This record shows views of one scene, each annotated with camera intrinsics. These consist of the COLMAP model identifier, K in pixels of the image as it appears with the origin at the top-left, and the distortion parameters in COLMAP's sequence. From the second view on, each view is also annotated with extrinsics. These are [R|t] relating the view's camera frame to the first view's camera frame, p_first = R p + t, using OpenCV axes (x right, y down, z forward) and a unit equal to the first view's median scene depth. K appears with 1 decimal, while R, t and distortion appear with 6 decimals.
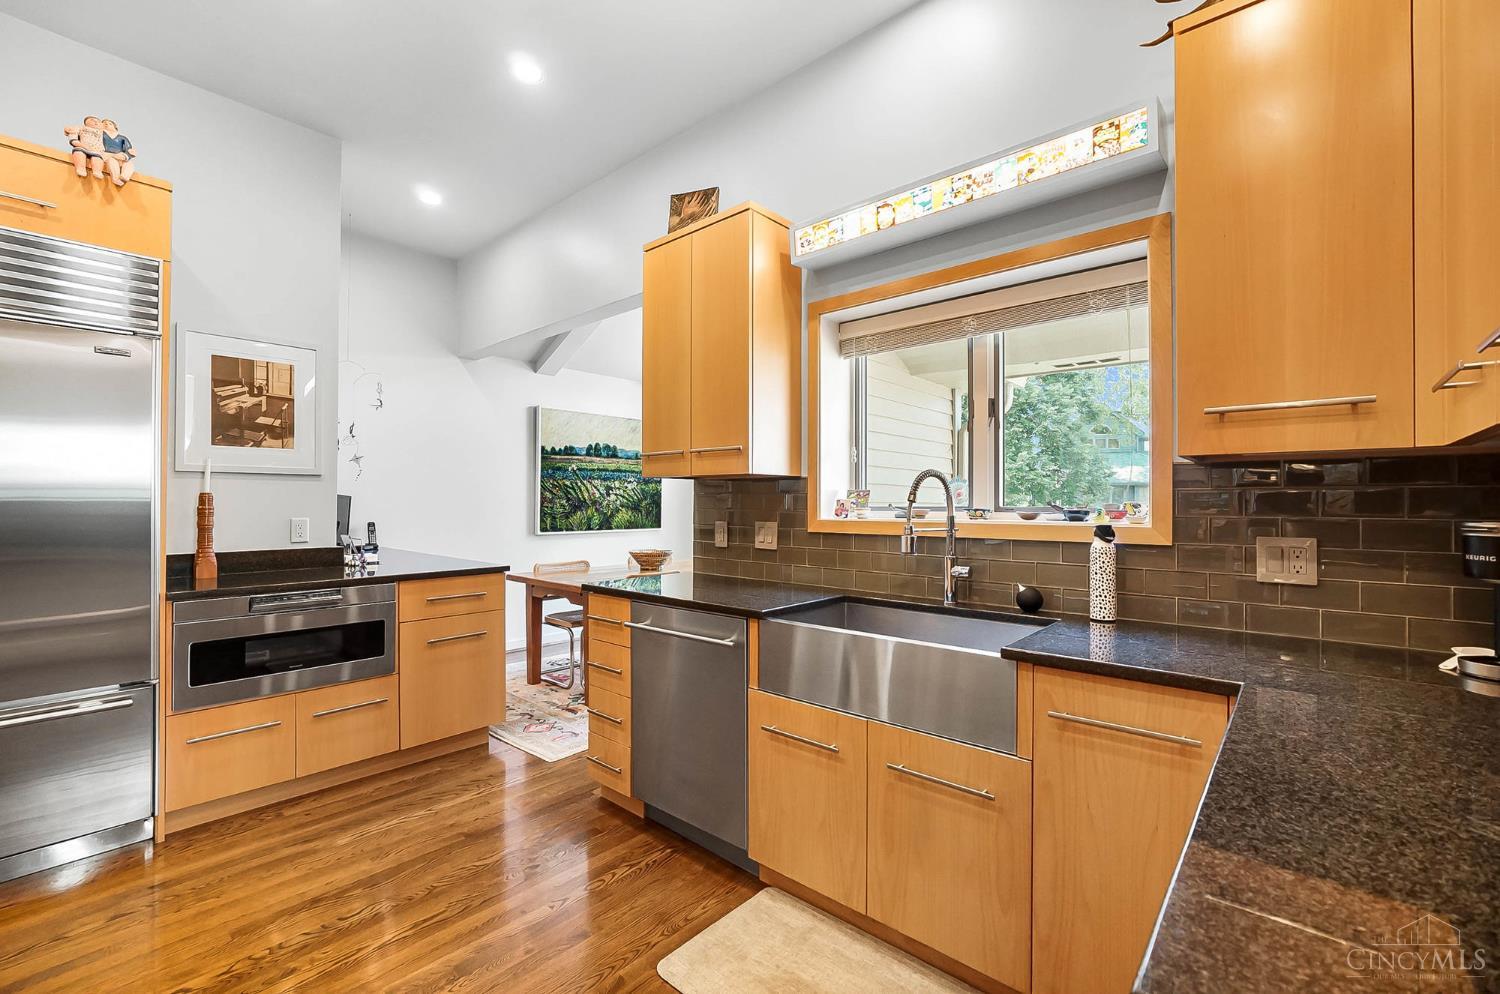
lens RADIAL K [[643.0, 0, 748.6], [0, 643.0, 498.7], [0, 0, 1]] dist [-0.005185, 0.000327]
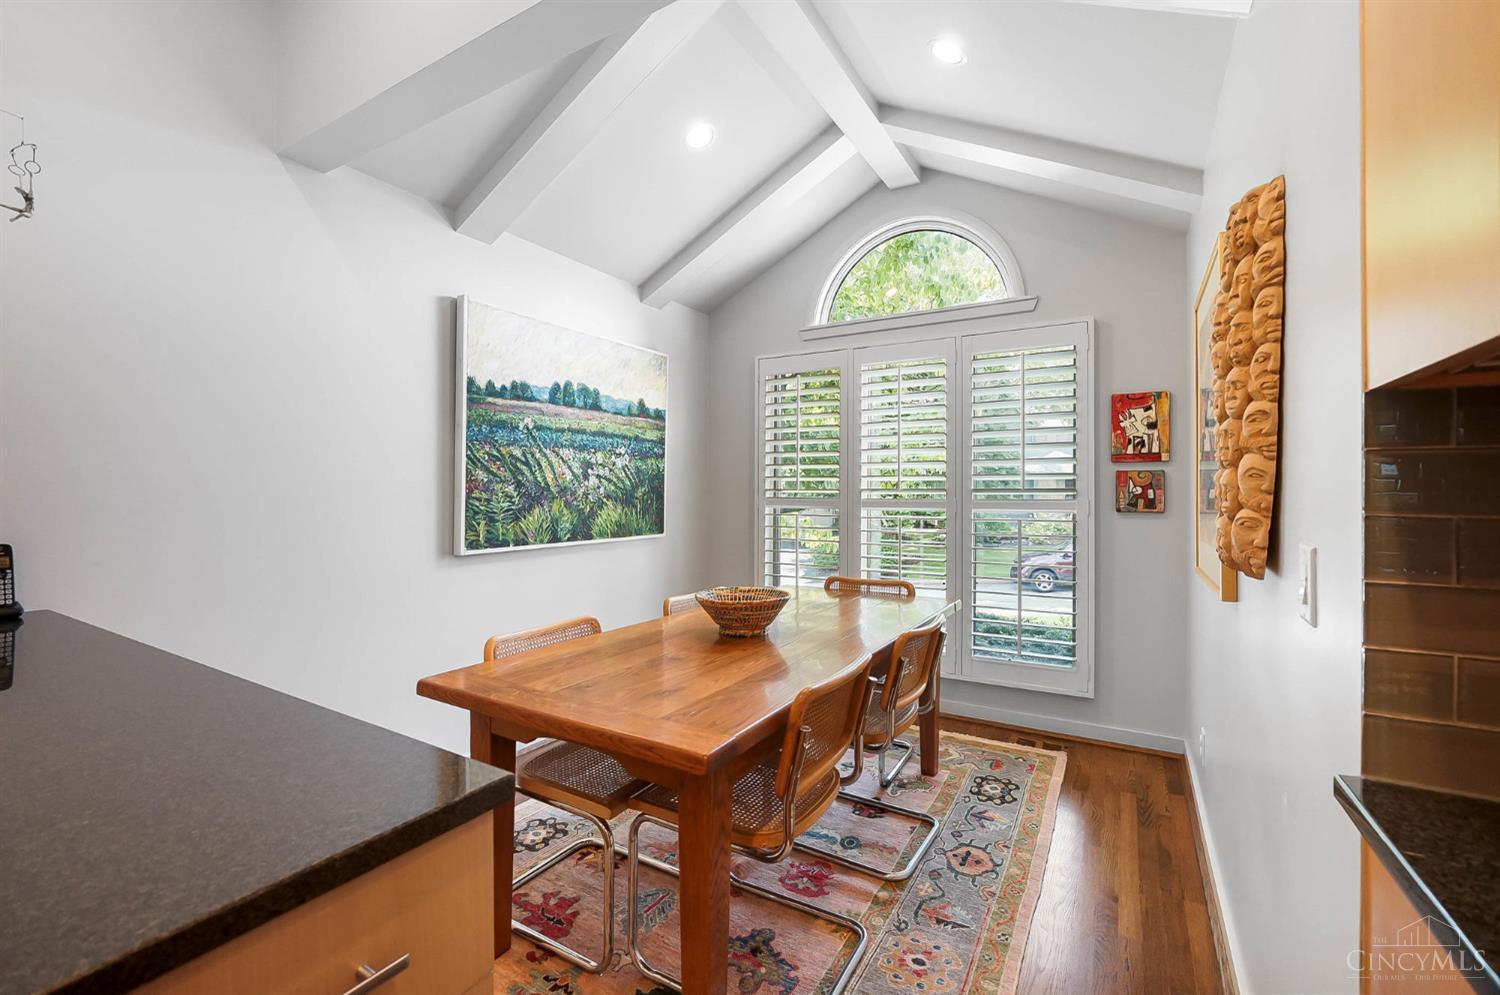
lens RADIAL K [[643.0, 0, 752.7], [0, 643.0, 490.0], [0, 0, 1]] dist [-0.005185, 0.000327]
pose [[0.979537, 0.002144, 0.201252, -0.193004], [-0.002906, 0.999990, 0.003494, 0.003195], [-0.201243, -0.004008, 0.979533, 0.438501]]
